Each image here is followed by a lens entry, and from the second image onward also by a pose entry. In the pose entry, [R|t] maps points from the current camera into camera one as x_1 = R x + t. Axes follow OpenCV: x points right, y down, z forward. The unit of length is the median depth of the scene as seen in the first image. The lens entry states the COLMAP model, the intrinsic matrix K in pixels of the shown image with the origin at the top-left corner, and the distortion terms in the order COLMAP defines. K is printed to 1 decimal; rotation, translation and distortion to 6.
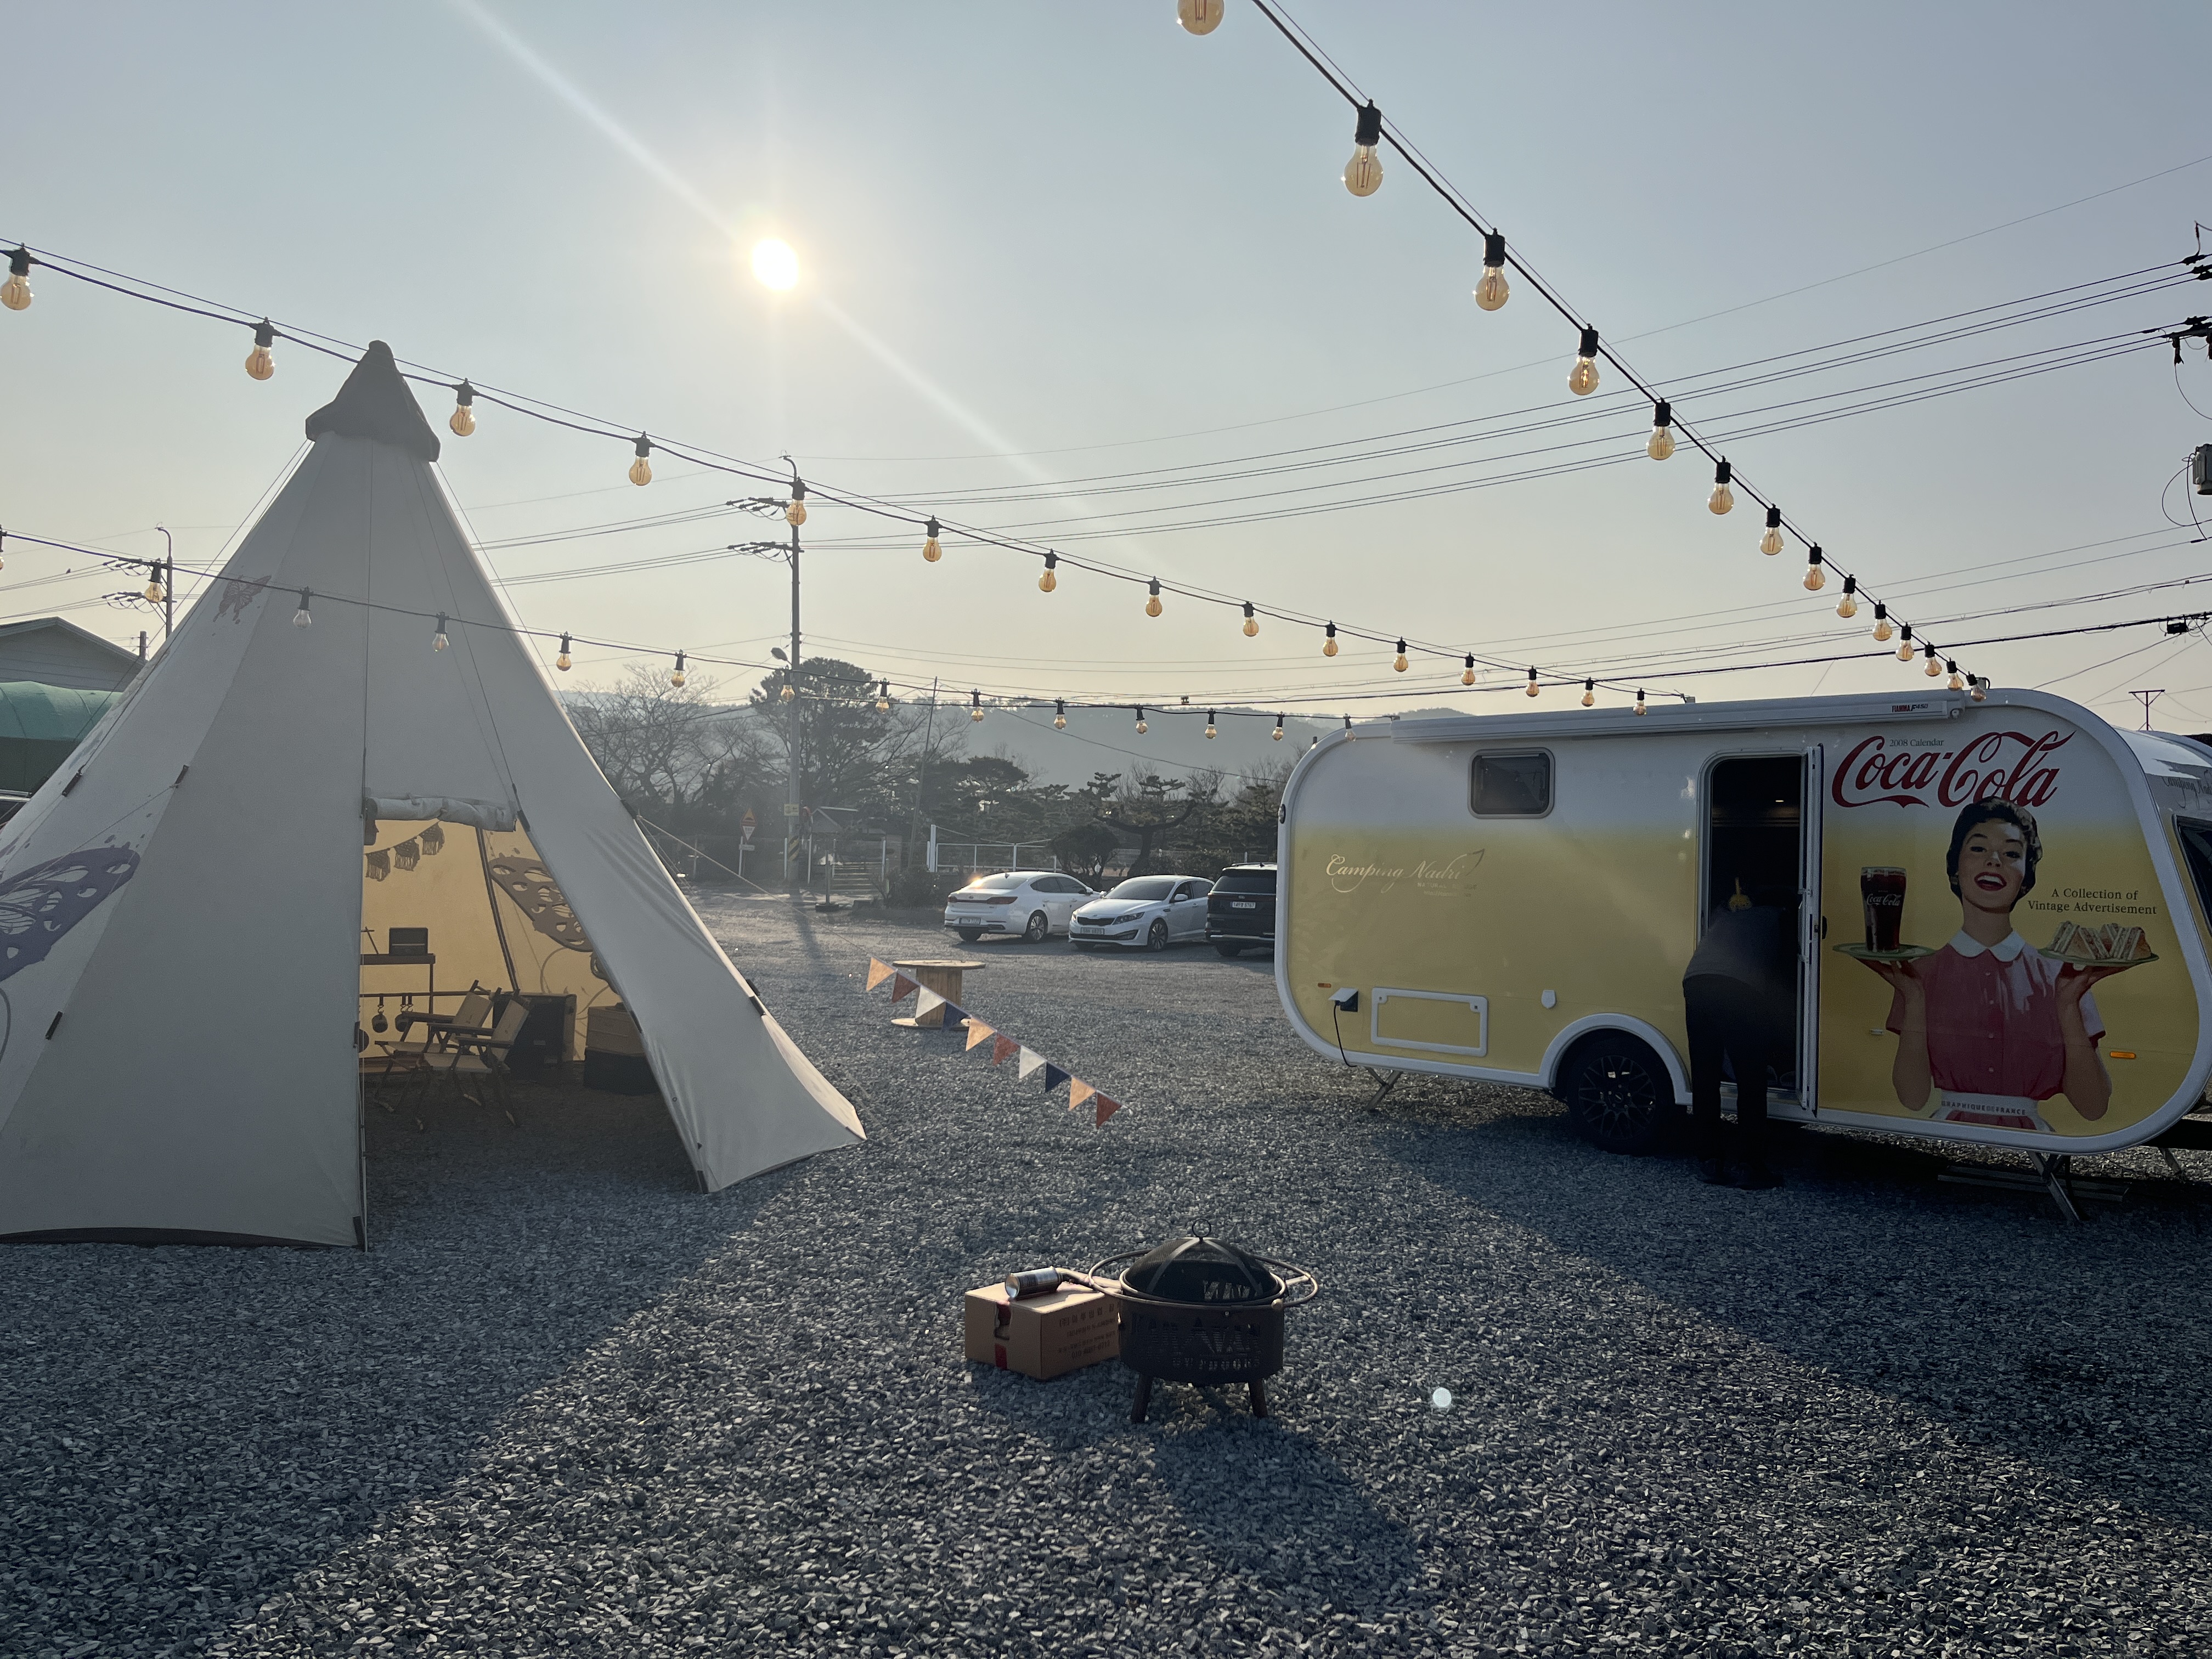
lens RADIAL K [[1696.5, 0, 1097.9], [0, 1696.5, 822.6], [0, 0, 1]] dist [0.060700, -0.082376]
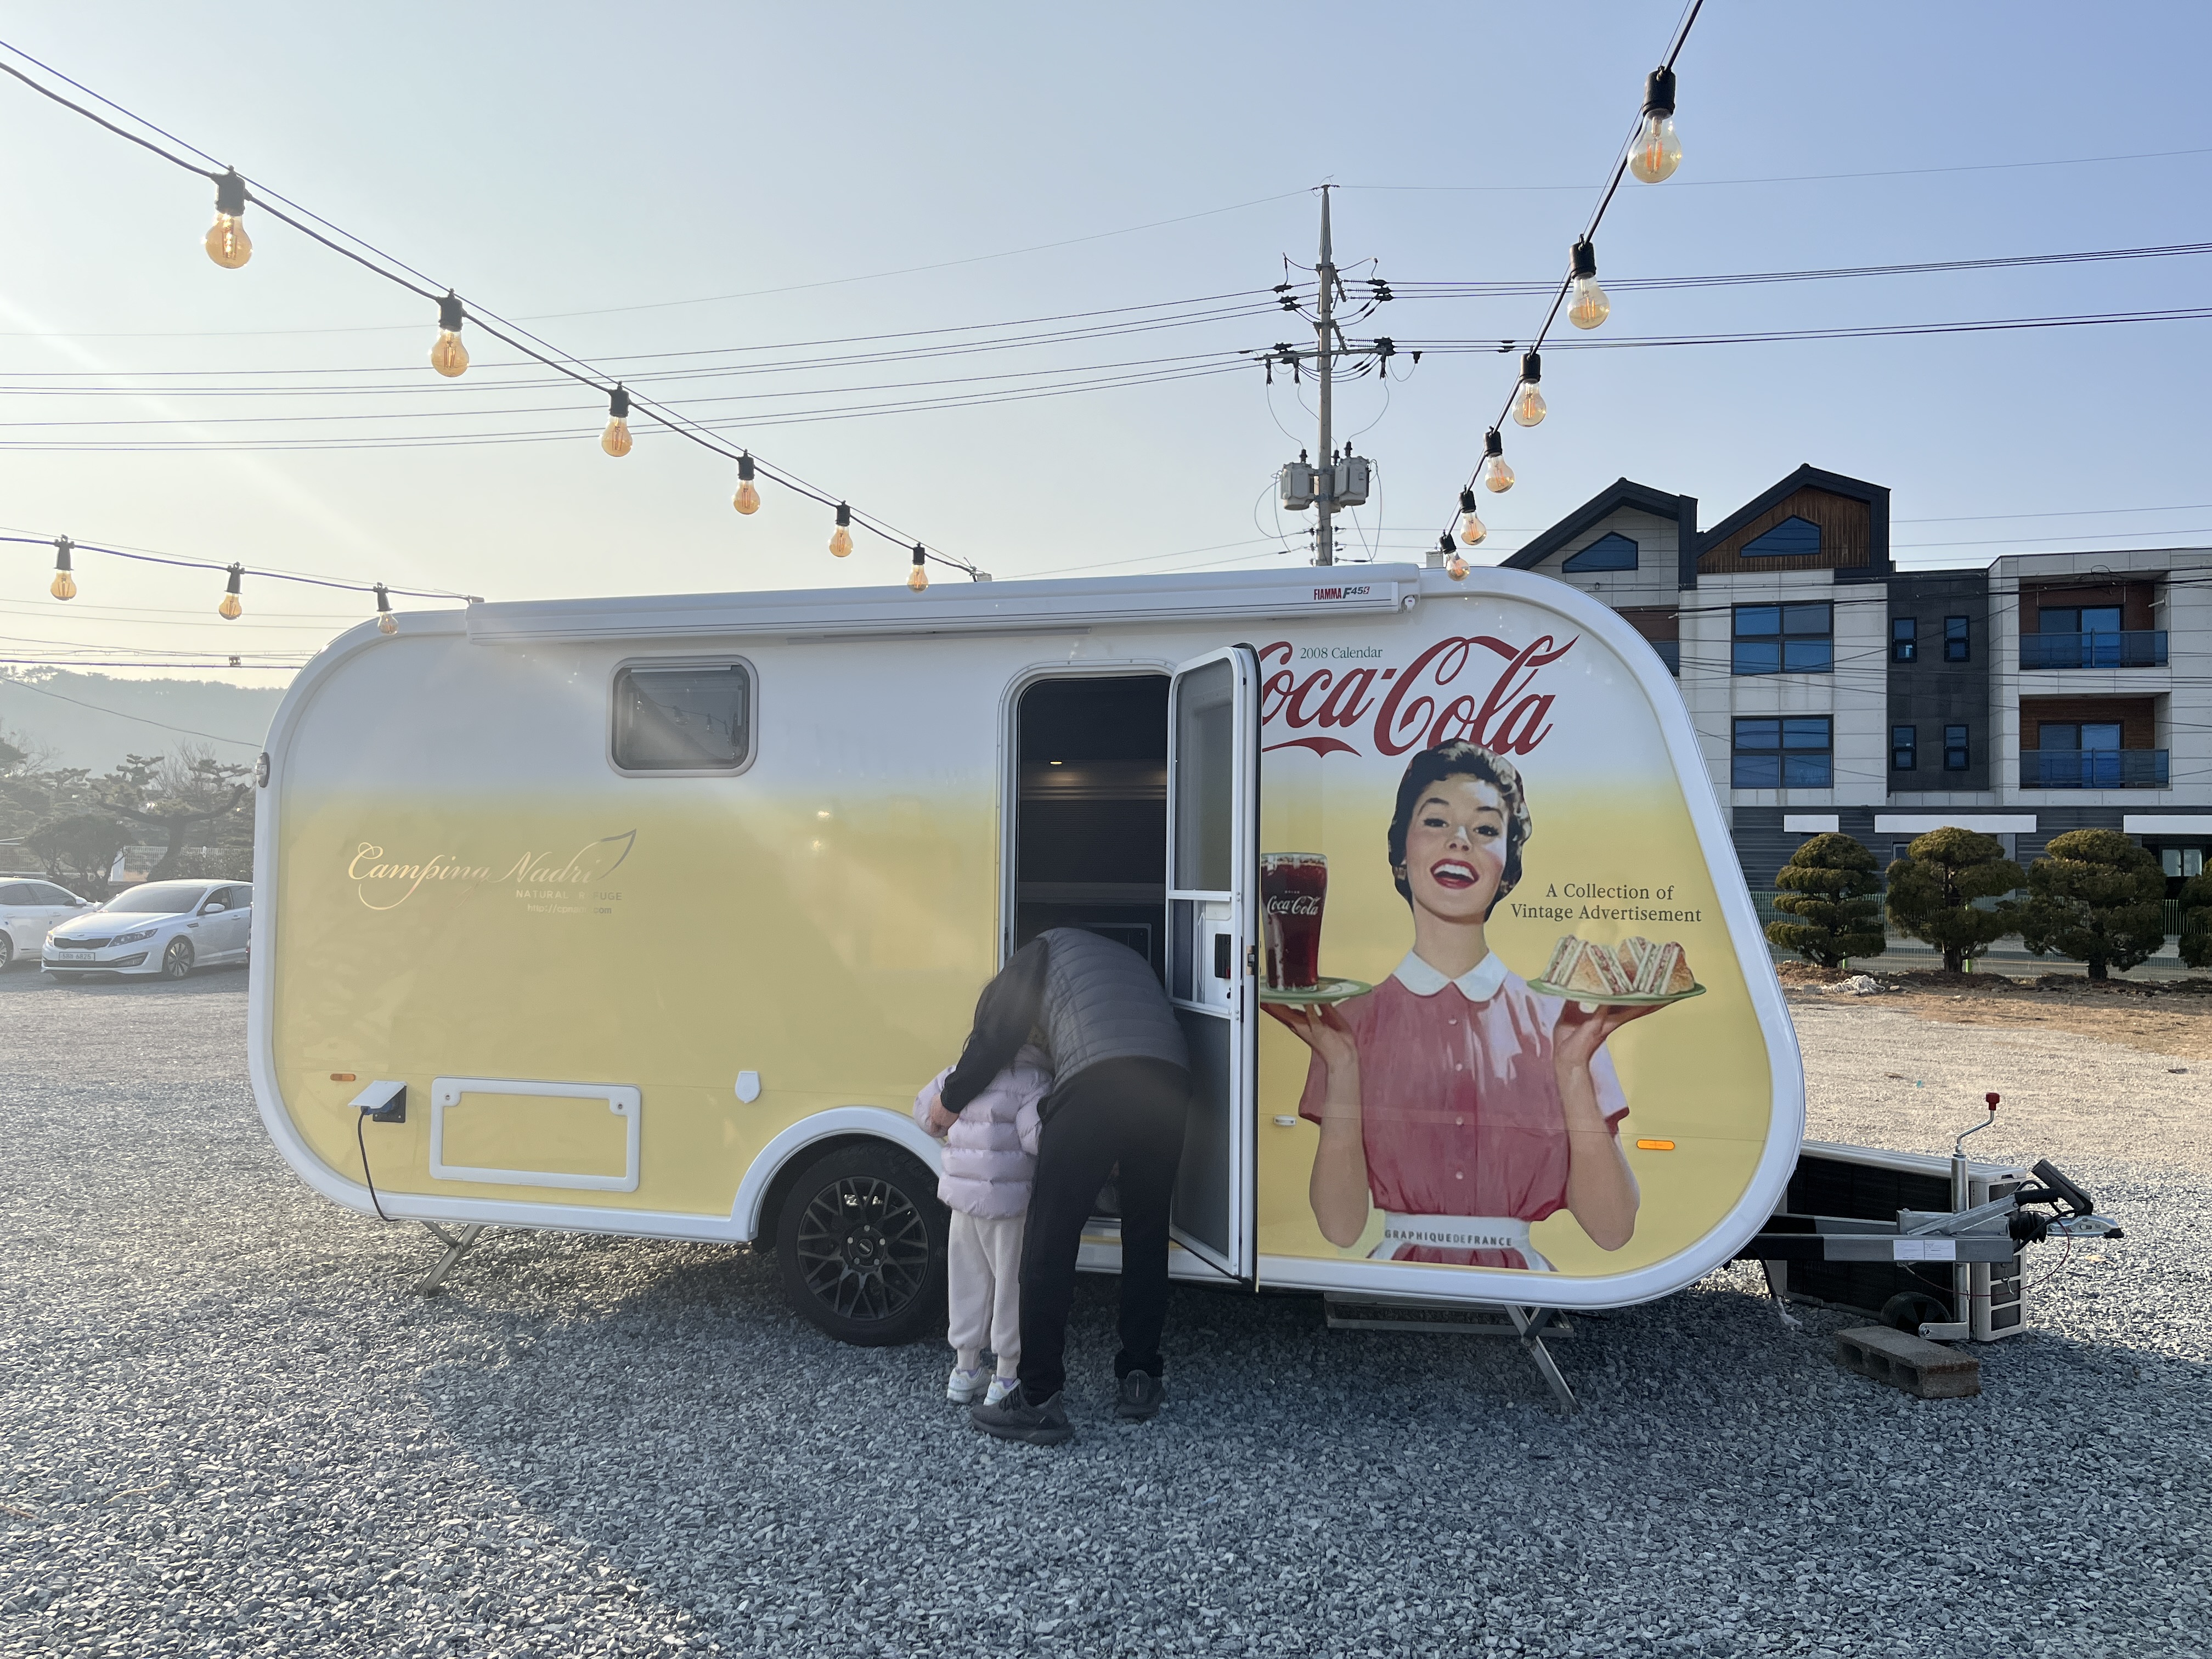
lens RADIAL K [[1696.5, 0, 1097.9], [0, 1696.5, 822.6], [0, 0, 1]] dist [0.060700, -0.082376]
pose [[0.876409, -0.000356, 0.481568, 0.102634], [-0.000705, 0.999998, 0.002023, 0.013807], [-0.481568, -0.002113, 0.876406, 0.498127]]
